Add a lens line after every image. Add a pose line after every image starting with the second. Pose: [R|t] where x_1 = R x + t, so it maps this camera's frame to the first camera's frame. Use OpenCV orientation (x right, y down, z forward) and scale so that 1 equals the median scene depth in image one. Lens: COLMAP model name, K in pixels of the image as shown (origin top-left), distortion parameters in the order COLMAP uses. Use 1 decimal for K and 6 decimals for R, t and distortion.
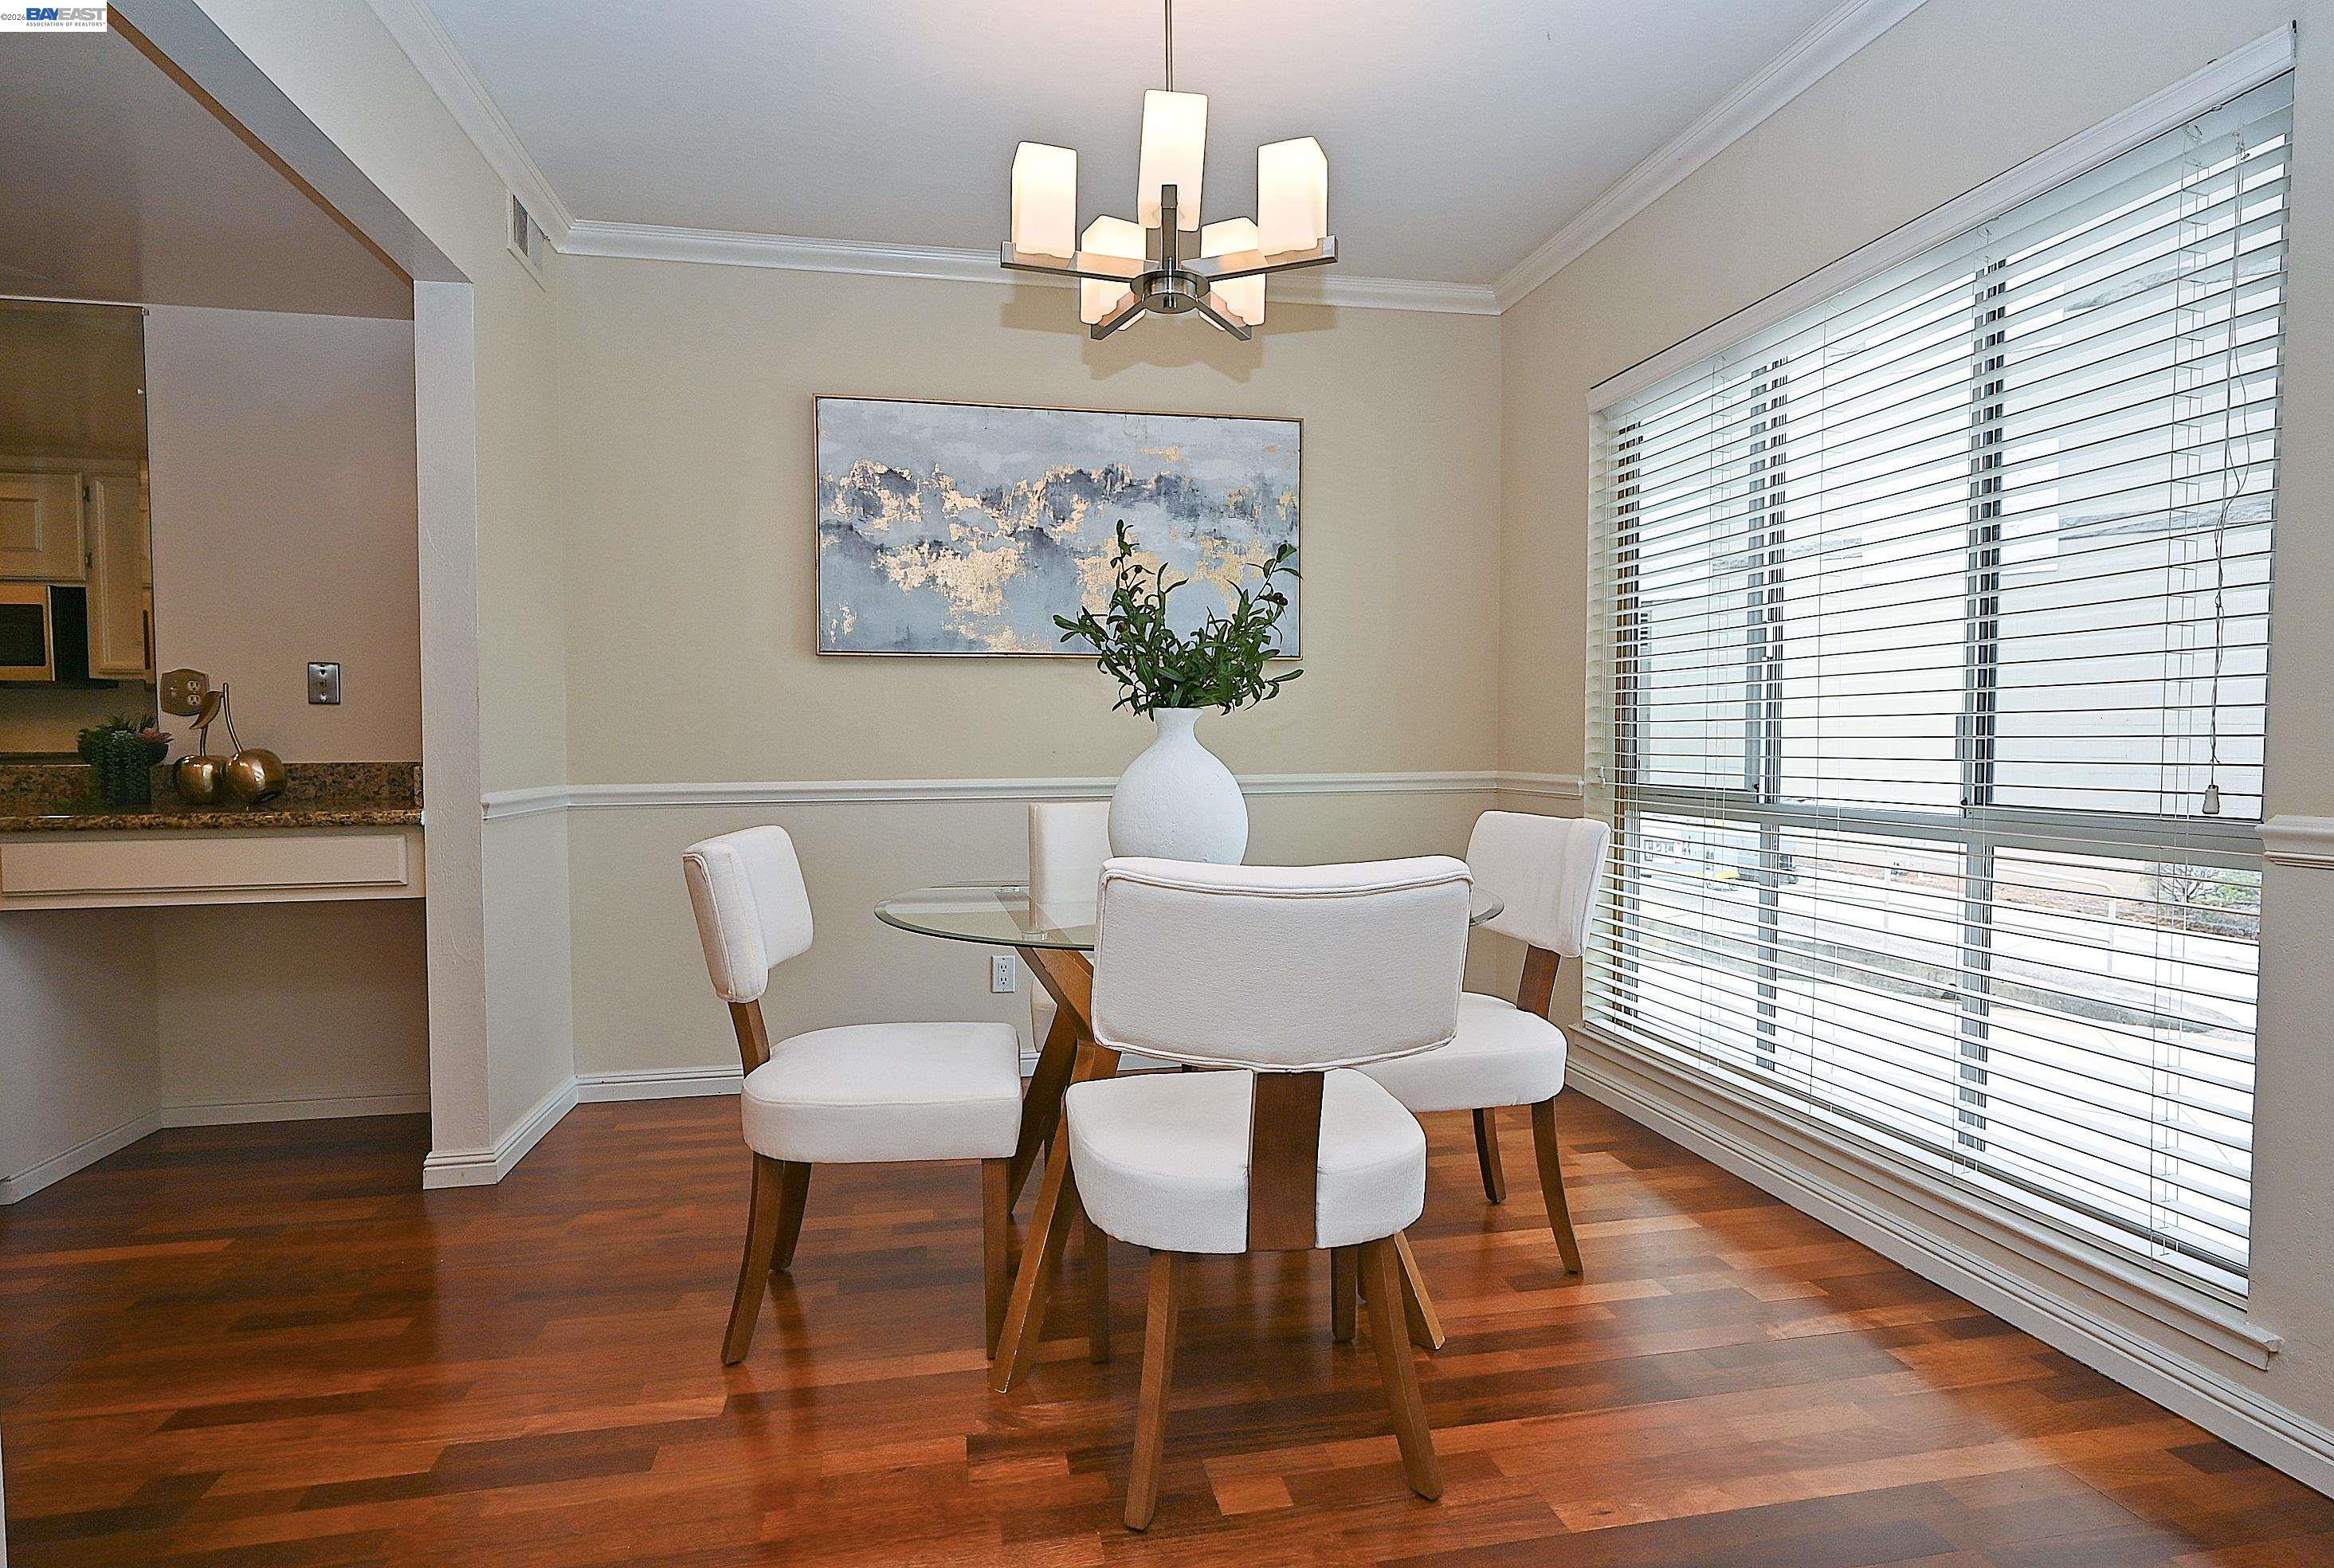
lens RADIAL K [[1156.6, 0, 1167.0], [0, 1156.6, 784.0], [0, 0, 1]] dist [-0.002628, 0.001389]
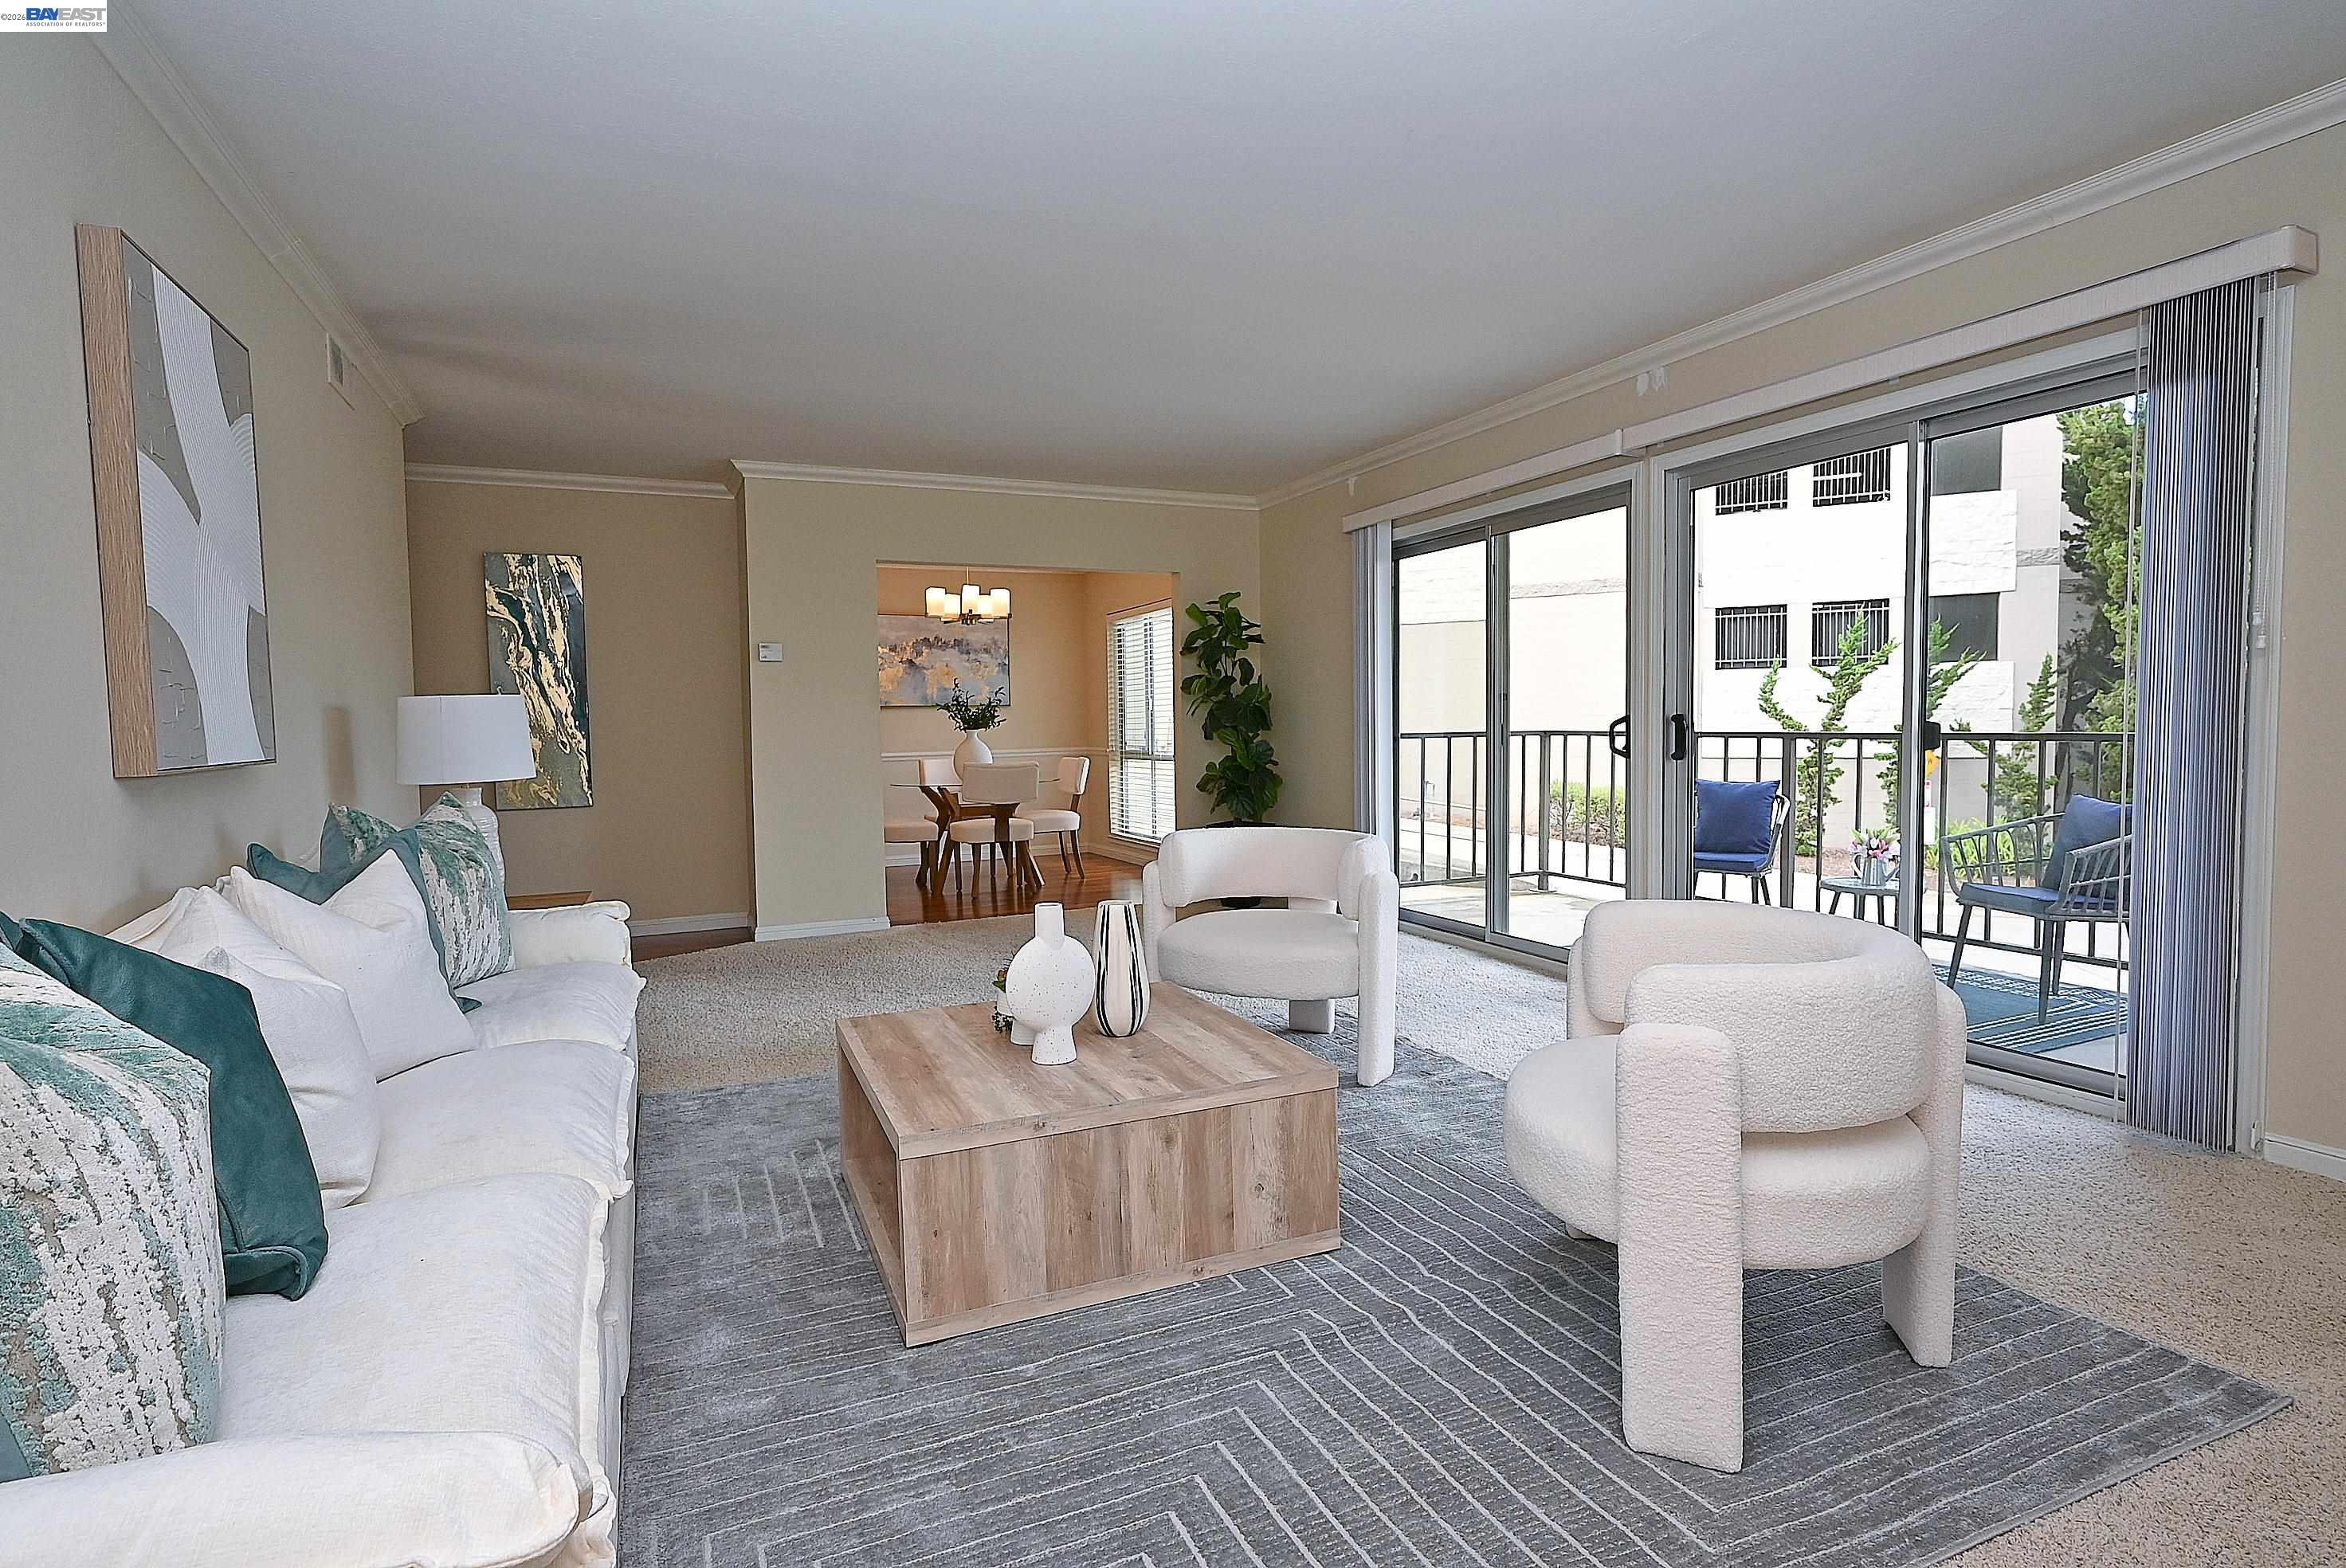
lens RADIAL K [[1162.6, 0, 1173.0], [0, 1162.6, 784.0], [0, 0, 1]] dist [-0.002628, 0.001389]
pose [[0.972669, -0.021170, 0.231229, -0.153265], [0.019748, 0.999769, 0.008466, 0.060507], [-0.231355, -0.003669, 0.972862, -1.833898]]
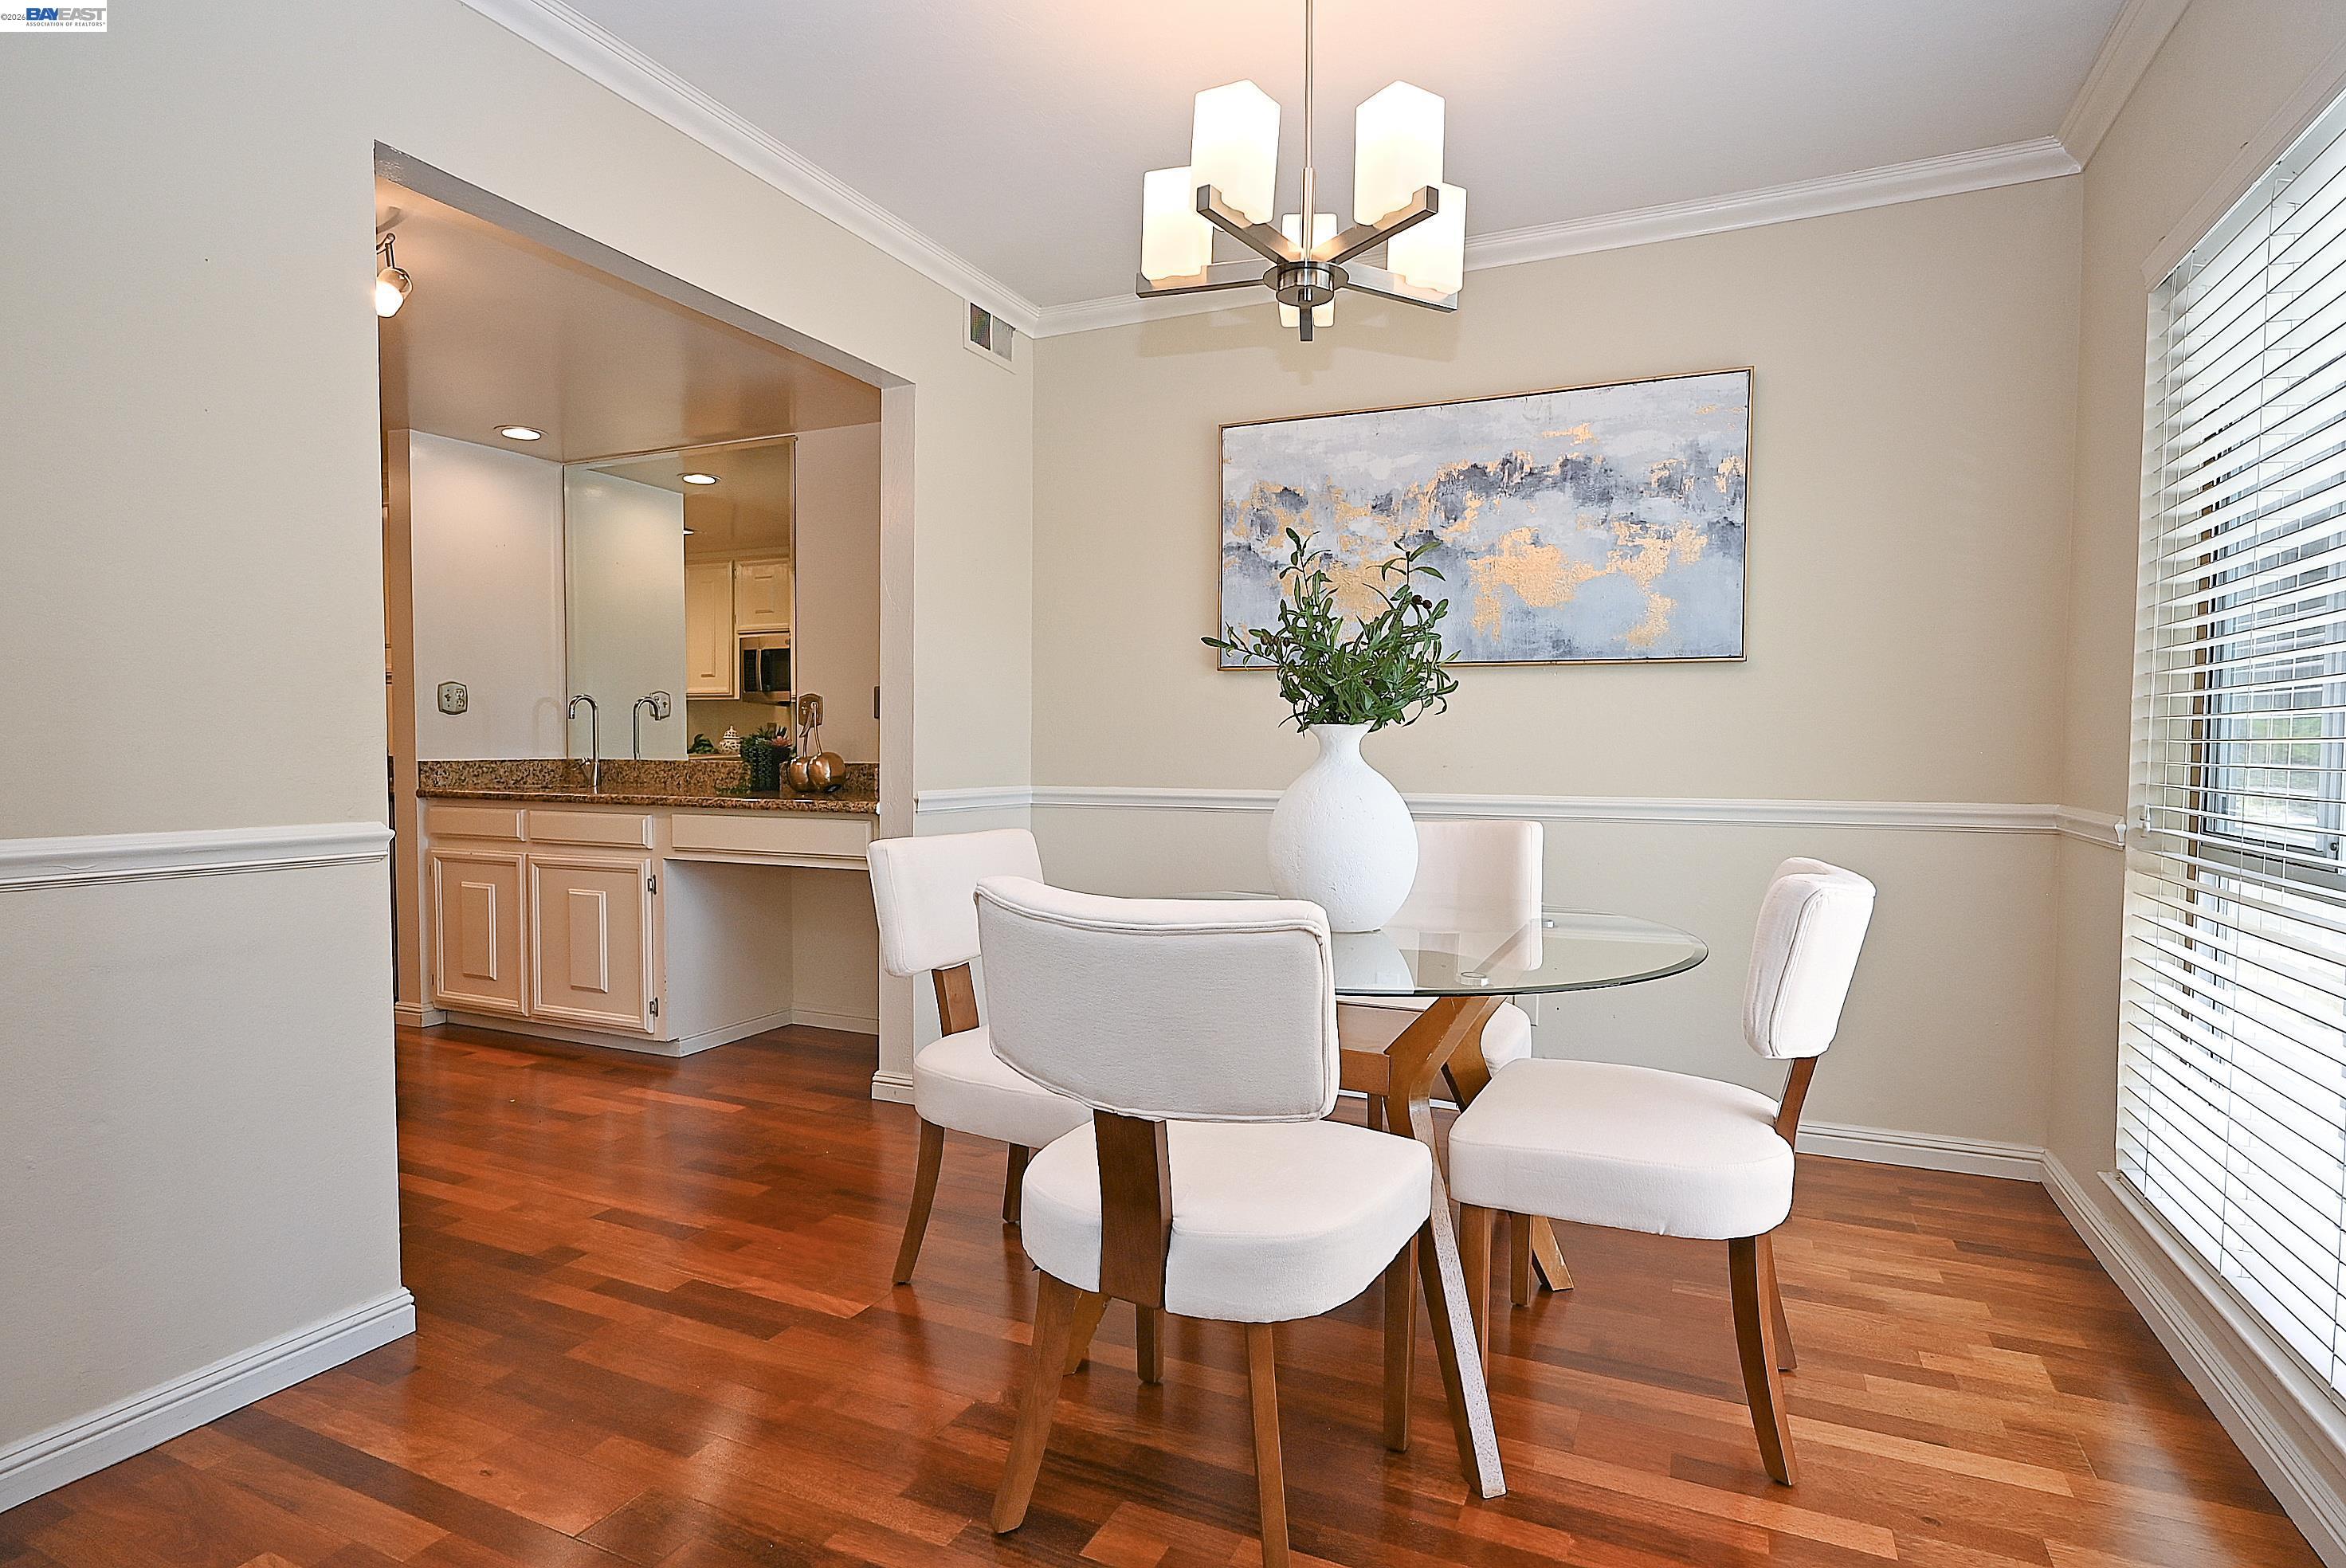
lens RADIAL K [[1175.7, 0, 1201.4], [0, 1175.7, 788.0], [0, 0, 1]] dist [-0.001389, 0.000572]
pose [[0.821441, 0.031819, -0.569405, 0.302289], [-0.032571, 0.999430, 0.008862, -0.012747], [0.569362, 0.011267, 0.822010, 0.103602]]
